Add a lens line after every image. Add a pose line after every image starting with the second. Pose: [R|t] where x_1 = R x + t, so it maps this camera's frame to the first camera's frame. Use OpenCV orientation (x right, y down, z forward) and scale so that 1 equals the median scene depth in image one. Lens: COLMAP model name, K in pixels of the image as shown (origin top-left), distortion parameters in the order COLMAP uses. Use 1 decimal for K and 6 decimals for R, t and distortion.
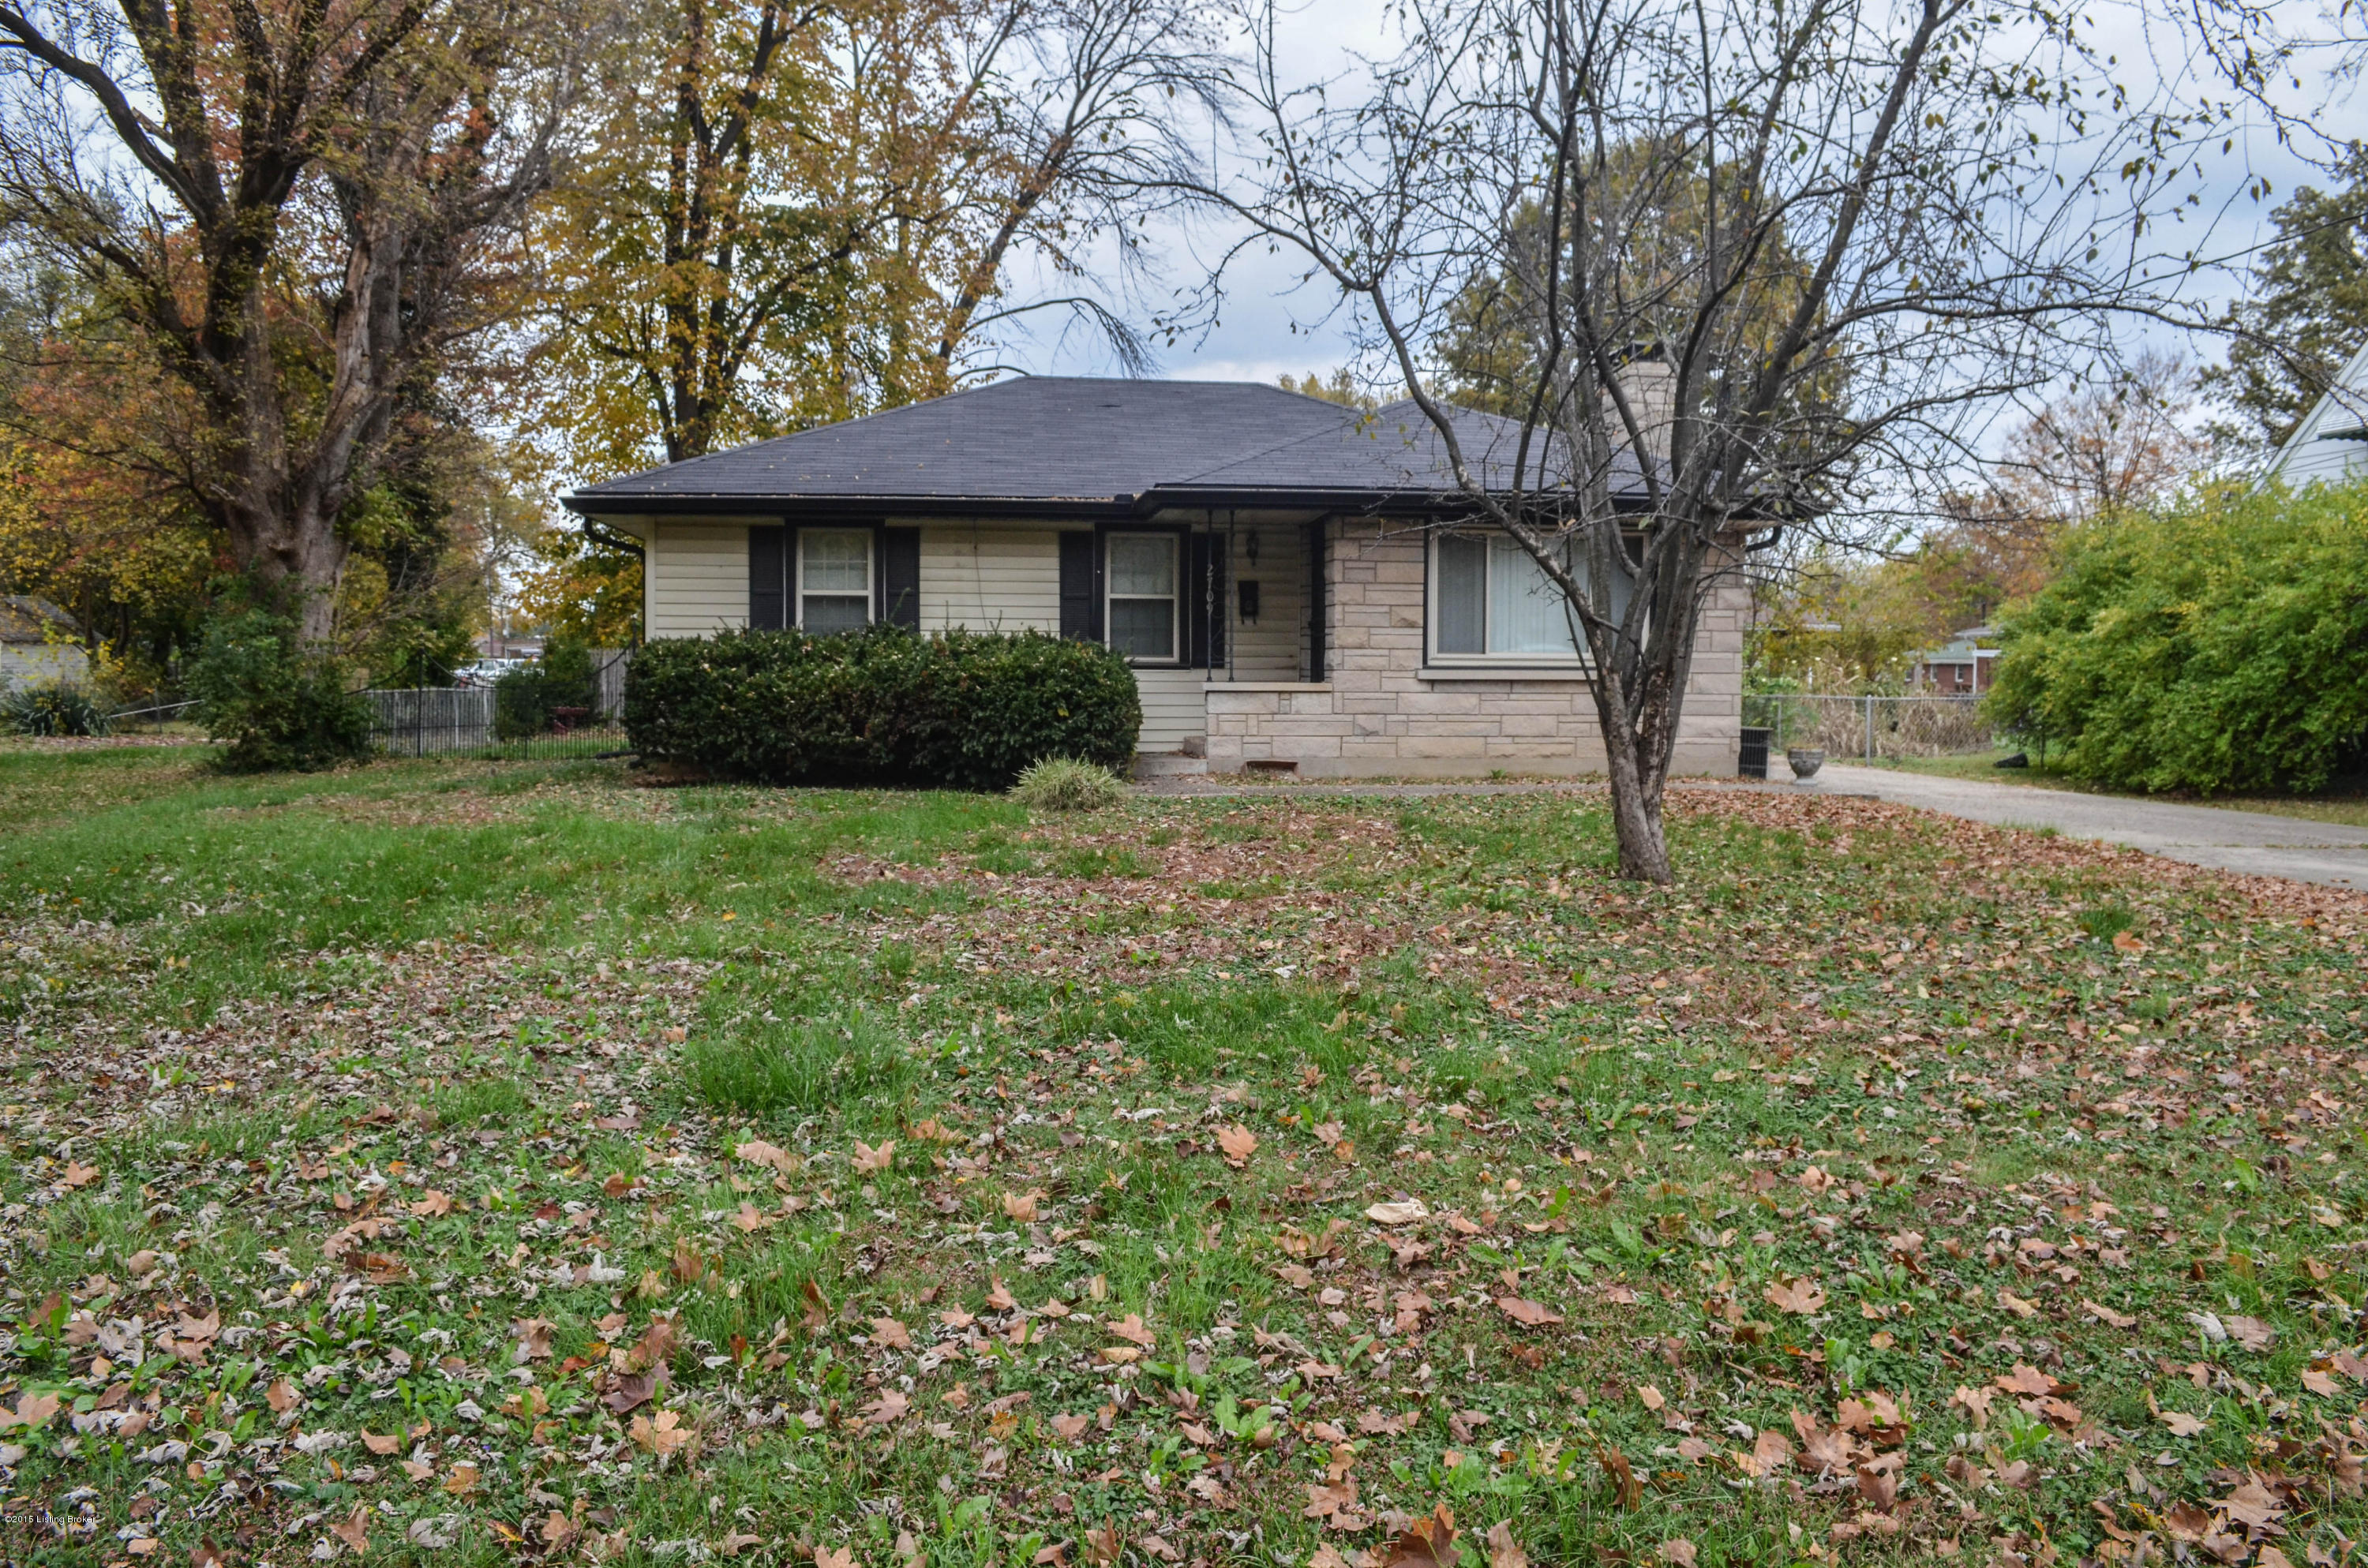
lens RADIAL K [[1831.2, 0, 1184.6], [0, 1831.2, 784.4], [0, 0, 1]] dist [-0.006324, -0.000237]
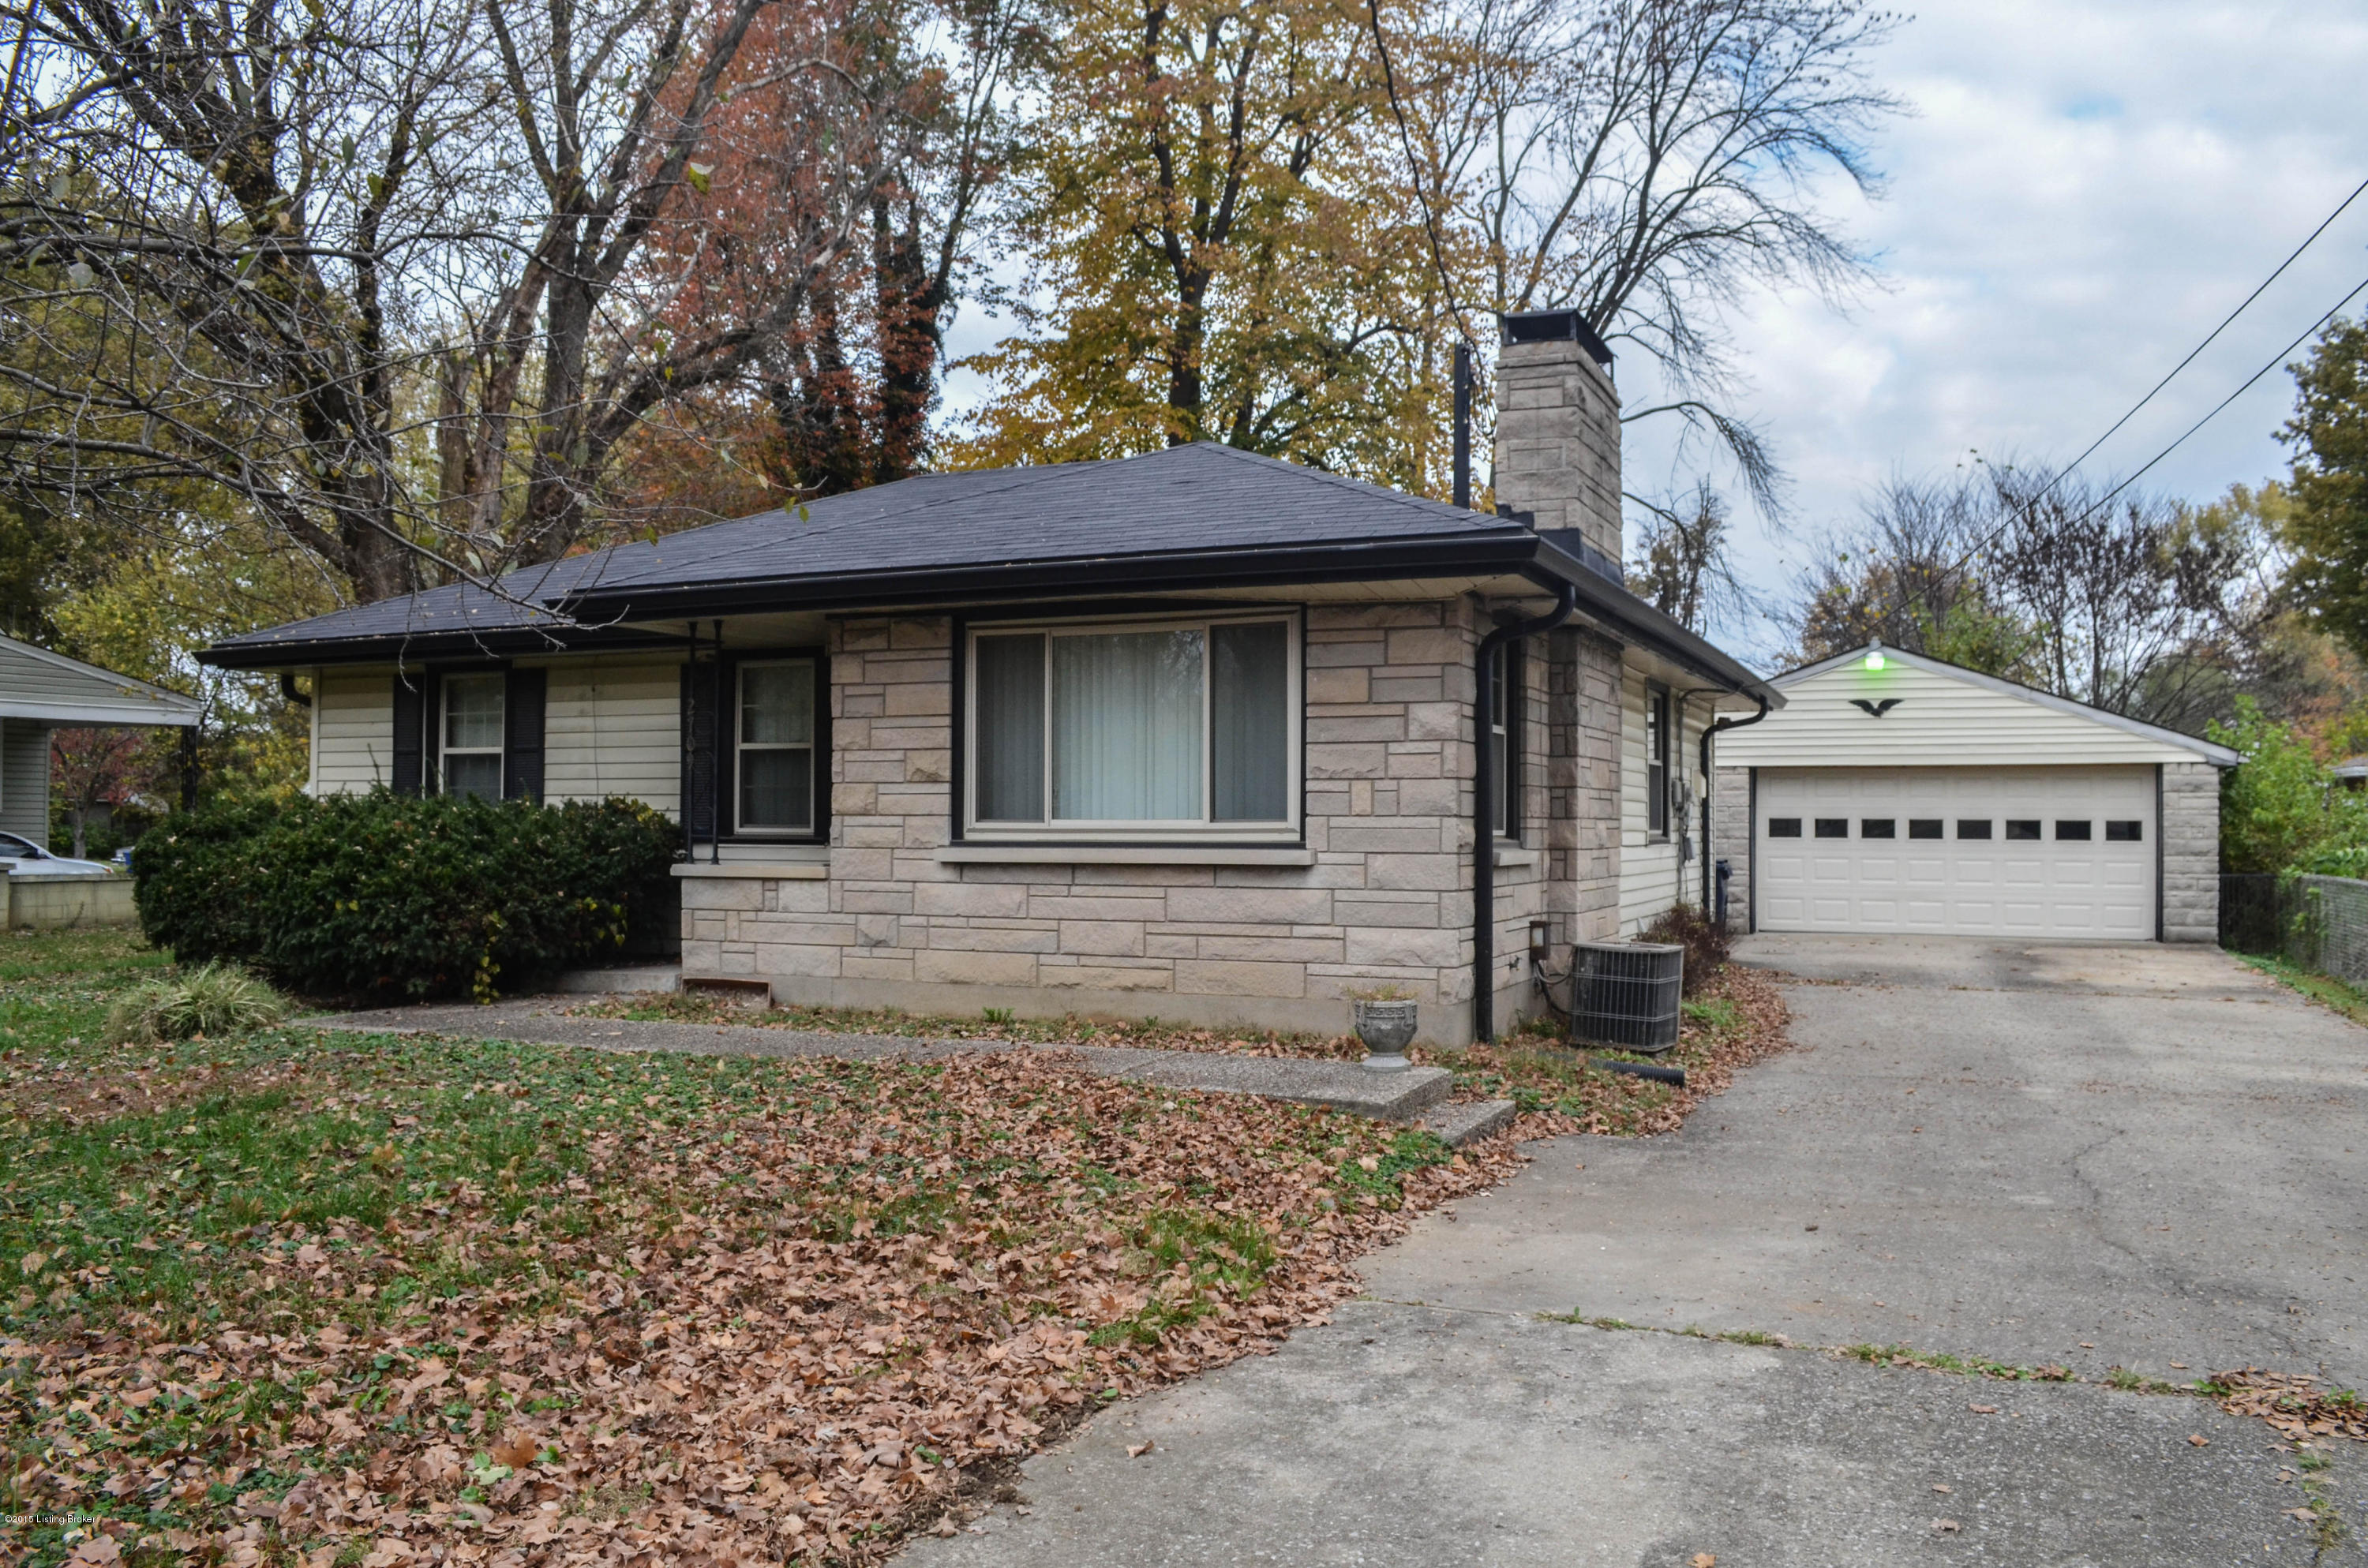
lens RADIAL K [[1831.2, 0, 1183.9], [0, 1831.2, 786.4], [0, 0, 1]] dist [-0.006324, -0.000237]
pose [[0.865237, -0.012766, -0.501200, 0.525089], [-0.032704, 0.996110, -0.081830, -0.033382], [0.500295, 0.087194, 0.861453, 0.476601]]
